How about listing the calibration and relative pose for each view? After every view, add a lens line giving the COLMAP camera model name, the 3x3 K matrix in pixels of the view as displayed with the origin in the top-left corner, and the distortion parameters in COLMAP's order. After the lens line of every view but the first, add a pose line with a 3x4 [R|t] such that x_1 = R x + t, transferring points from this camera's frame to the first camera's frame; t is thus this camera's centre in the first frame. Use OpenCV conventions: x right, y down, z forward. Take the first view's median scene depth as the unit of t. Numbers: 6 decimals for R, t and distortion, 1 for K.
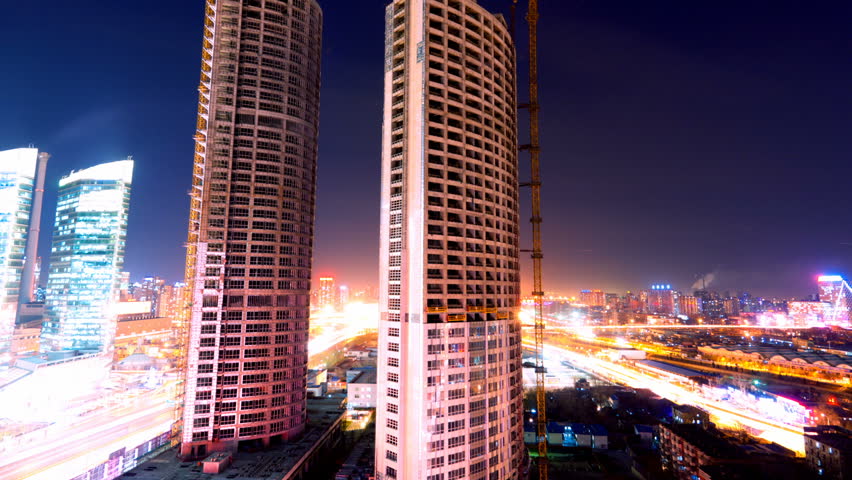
lens RADIAL K [[393.9, 0, 413.3], [0, 393.9, 240.3], [0, 0, 1]] dist [0.010344, -0.000196]
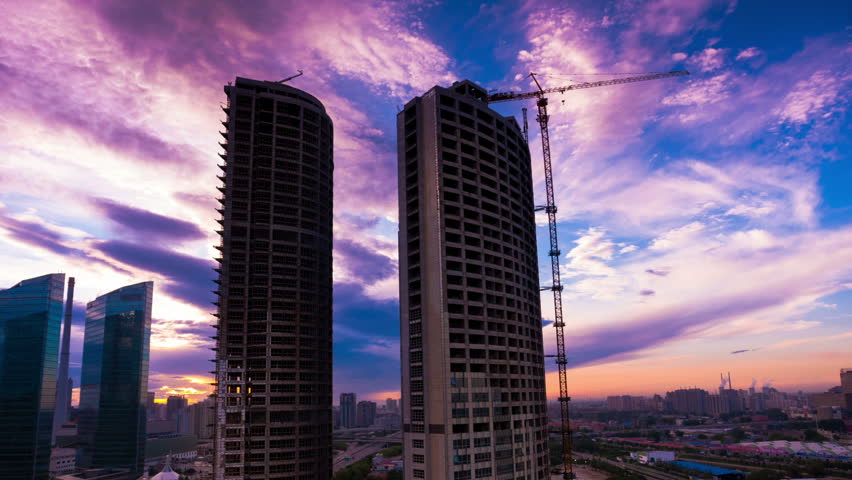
lens RADIAL K [[390.6, 0, 426.0], [0, 390.6, 240.0], [0, 0, 1]] dist [-0.031178, 0.000270]
pose [[0.999054, -0.041487, -0.013029, 0.002751], [0.041295, 0.999039, -0.014663, -0.257690], [0.013624, 0.014111, 0.999808, 0.031060]]
